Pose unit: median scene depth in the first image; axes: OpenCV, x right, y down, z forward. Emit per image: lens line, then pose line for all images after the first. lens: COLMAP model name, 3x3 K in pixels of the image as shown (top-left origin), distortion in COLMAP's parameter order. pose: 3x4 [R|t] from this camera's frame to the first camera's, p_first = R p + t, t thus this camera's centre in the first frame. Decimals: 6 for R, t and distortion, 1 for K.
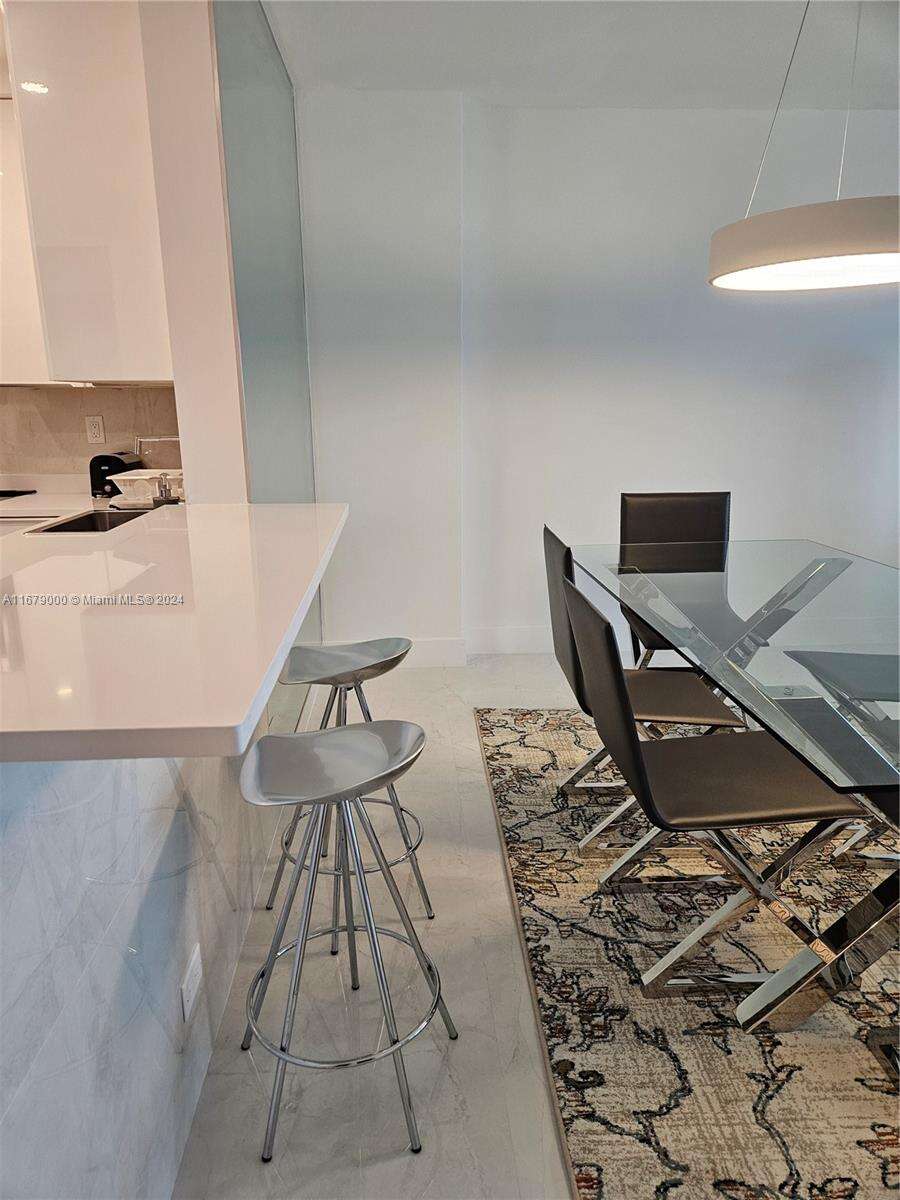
lens RADIAL K [[807.7, 0, 448.7], [0, 807.7, 599.1], [0, 0, 1]] dist [0.084663, -0.056442]
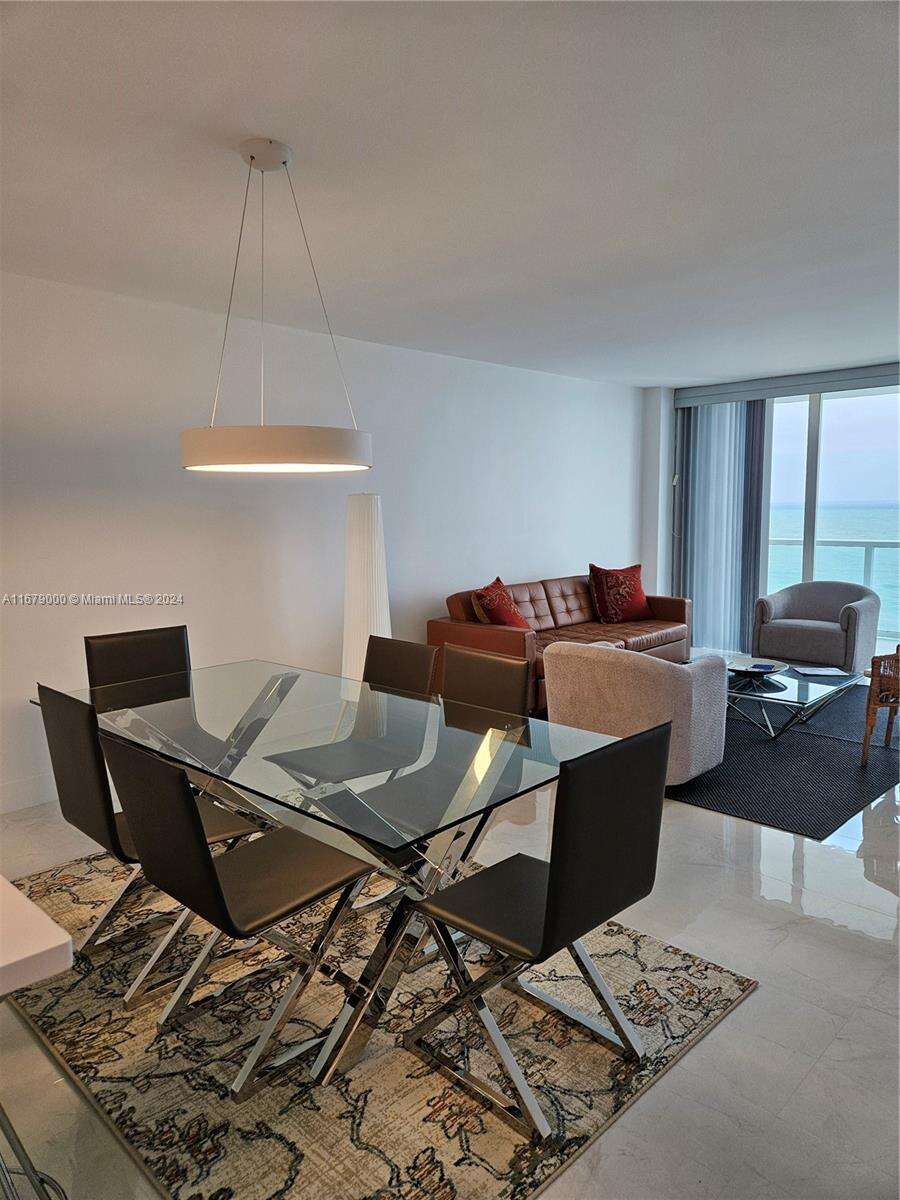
lens RADIAL K [[807.7, 0, 450.1], [0, 807.7, 593.0], [0, 0, 1]] dist [0.084663, -0.056442]
pose [[0.733888, -0.079059, 0.674654, -0.249116], [0.170737, 0.982787, -0.070559, -0.061250], [-0.657463, 0.166970, 0.734754, -0.115520]]
